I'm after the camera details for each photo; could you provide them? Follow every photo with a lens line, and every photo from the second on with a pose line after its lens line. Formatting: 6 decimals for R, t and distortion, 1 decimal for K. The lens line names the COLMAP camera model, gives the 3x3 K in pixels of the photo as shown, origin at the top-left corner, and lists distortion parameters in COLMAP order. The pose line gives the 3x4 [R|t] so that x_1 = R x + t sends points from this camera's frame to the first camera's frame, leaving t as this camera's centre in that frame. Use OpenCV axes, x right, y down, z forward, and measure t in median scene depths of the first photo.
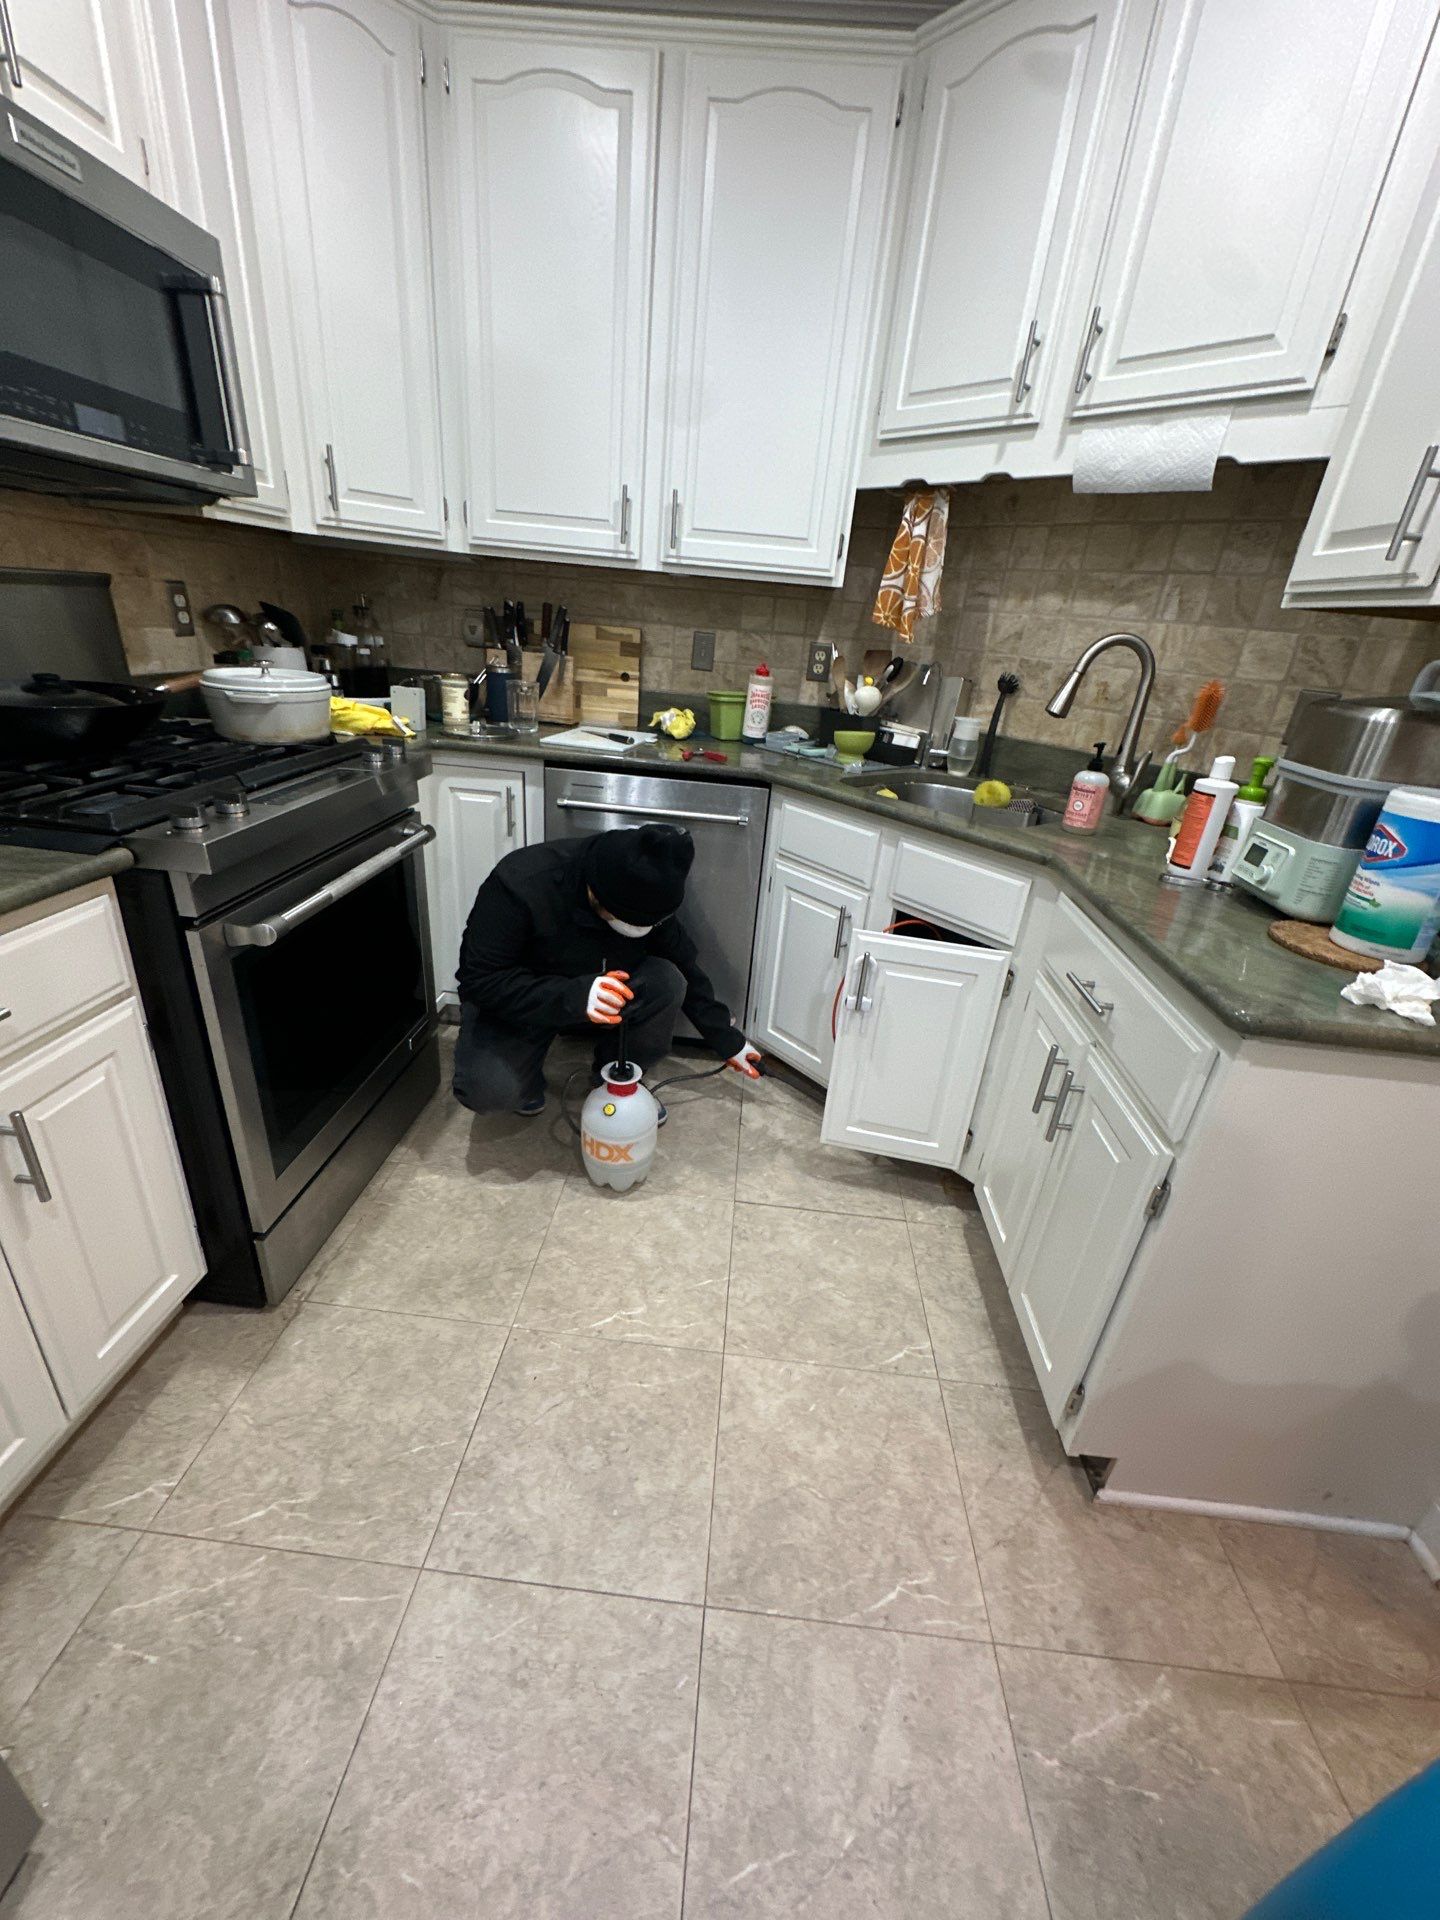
lens RADIAL K [[769.5, 0, 720.0], [0, 769.5, 960.0], [0, 0, 1]] dist [-0.000611, -0.000046]
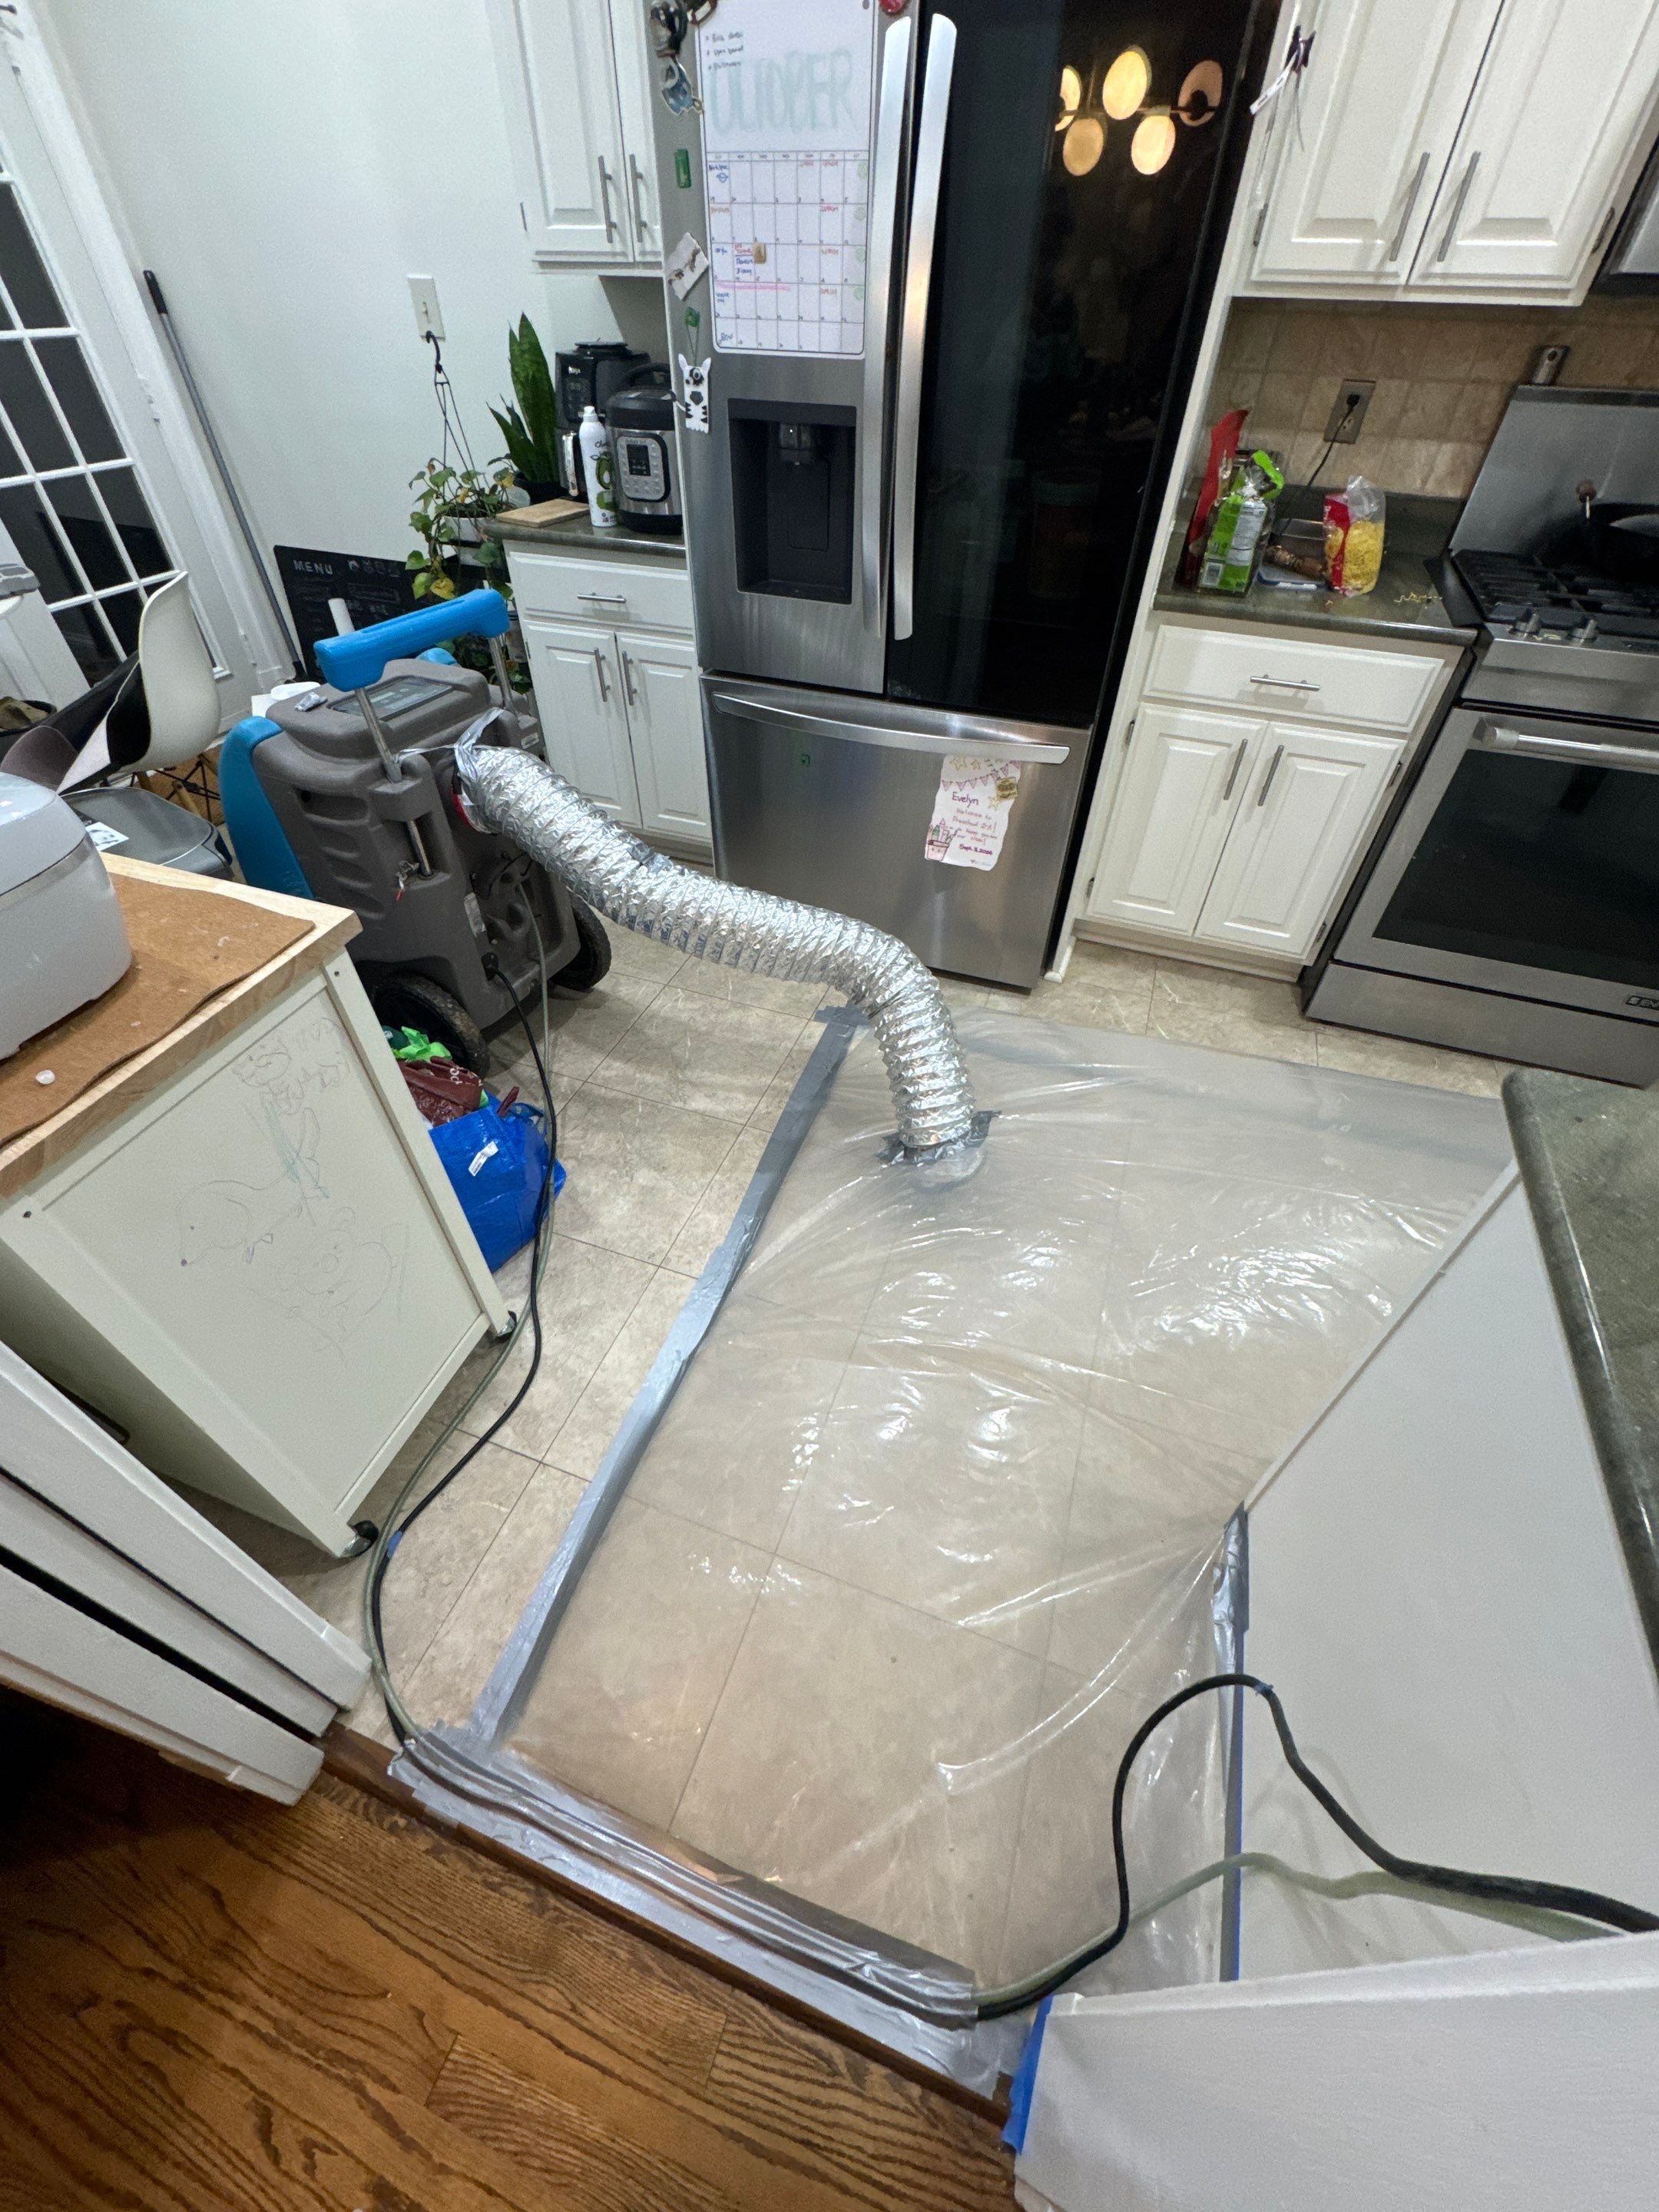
lens RADIAL K [[886.5, 0, 829.5], [0, 886.5, 1106.0], [0, 0, 1]] dist [-0.000611, -0.000046]
pose [[-0.270269, 0.602368, -0.751071, 2.836013], [-0.425506, 0.625049, 0.654414, -0.365648], [0.863654, 0.496453, 0.087380, 0.634380]]
